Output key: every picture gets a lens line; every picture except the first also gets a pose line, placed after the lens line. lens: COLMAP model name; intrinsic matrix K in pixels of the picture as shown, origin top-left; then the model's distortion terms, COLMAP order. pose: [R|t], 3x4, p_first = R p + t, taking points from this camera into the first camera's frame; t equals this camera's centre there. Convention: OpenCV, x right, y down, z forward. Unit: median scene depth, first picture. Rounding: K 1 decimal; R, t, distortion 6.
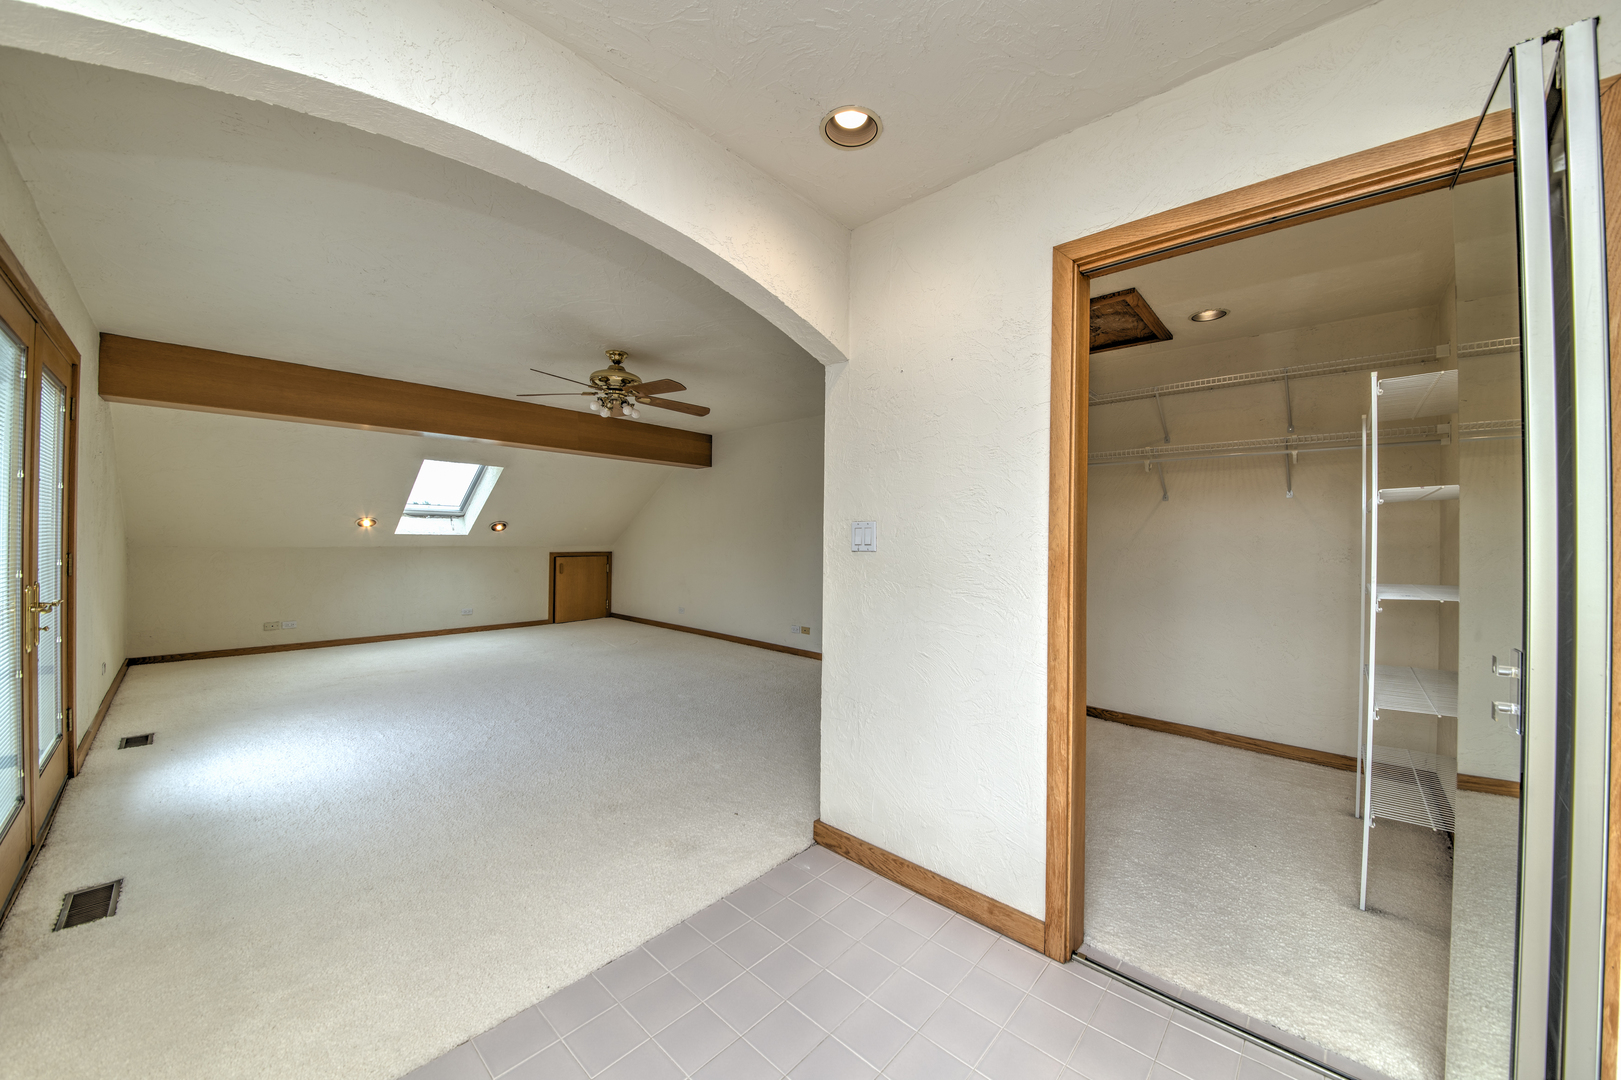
lens RADIAL K [[577.7, 0, 810.8], [0, 577.7, 536.6], [0, 0, 1]] dist [-0.006544, -0.001405]
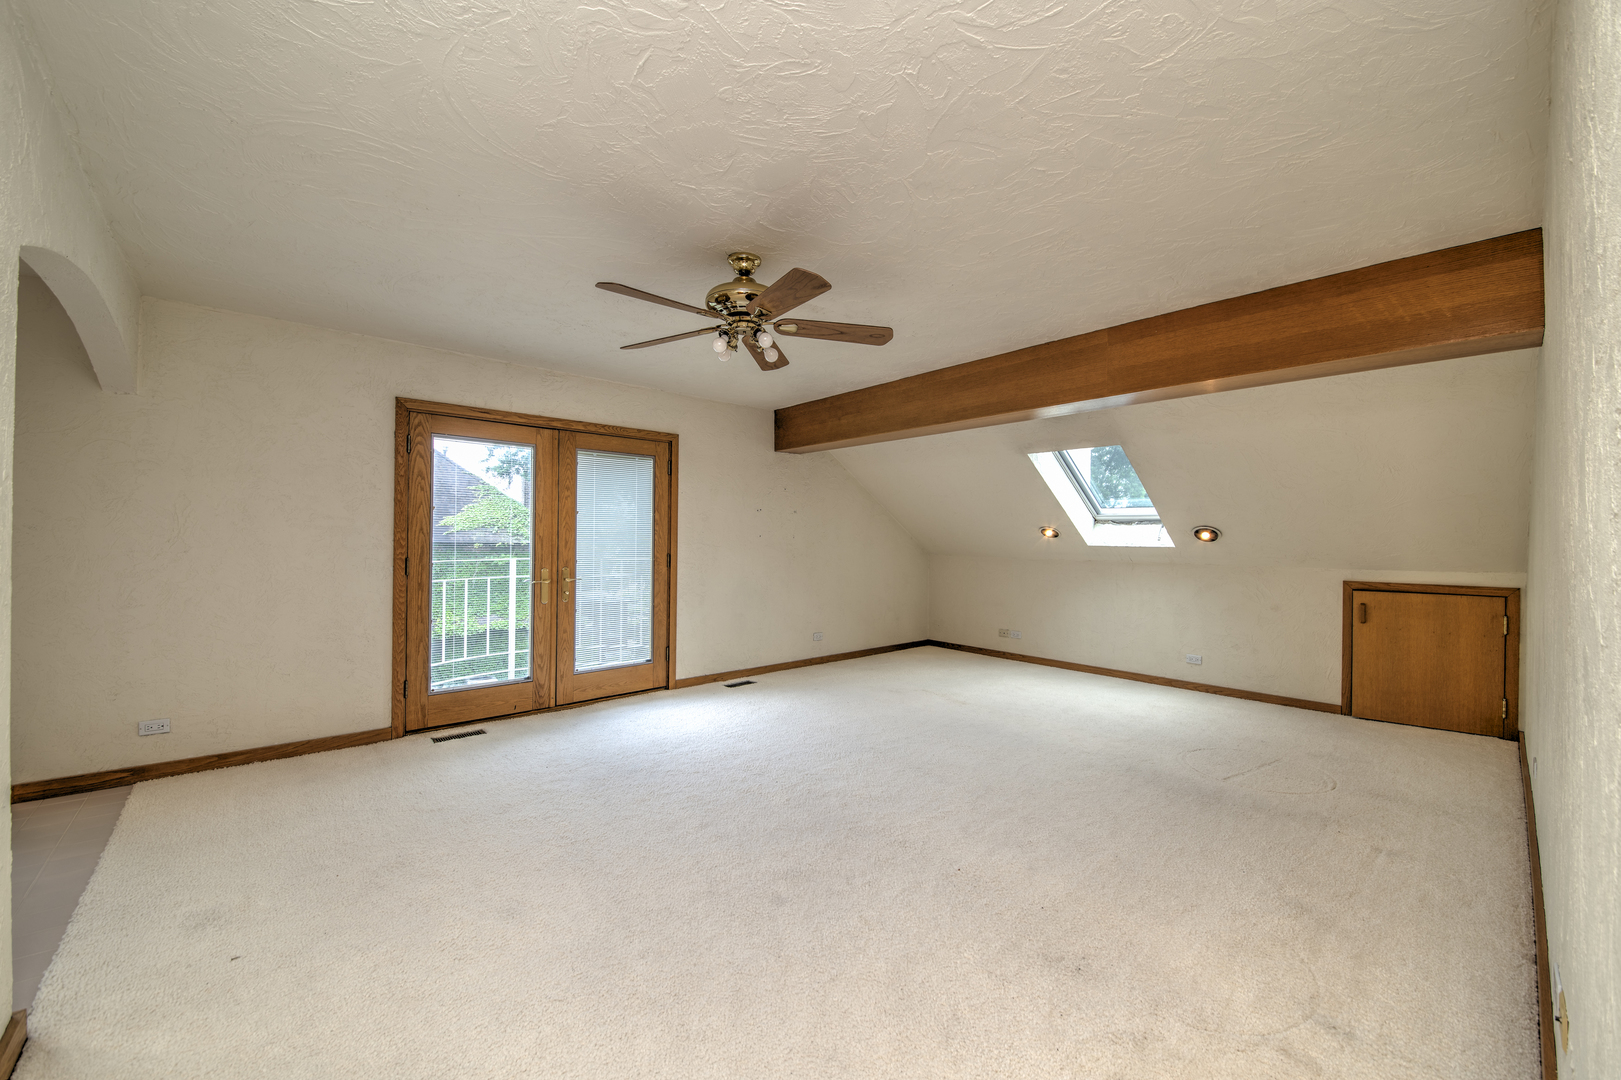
lens RADIAL K [[633.8, 0, 811.0], [0, 633.8, 542.3], [0, 0, 1]] dist [0.001526, 0.000044]
pose [[-0.085411, -0.006244, -0.996326, 0.190800], [-0.008626, 0.999948, -0.005527, -0.001186], [0.996308, 0.008122, -0.085460, 0.590340]]
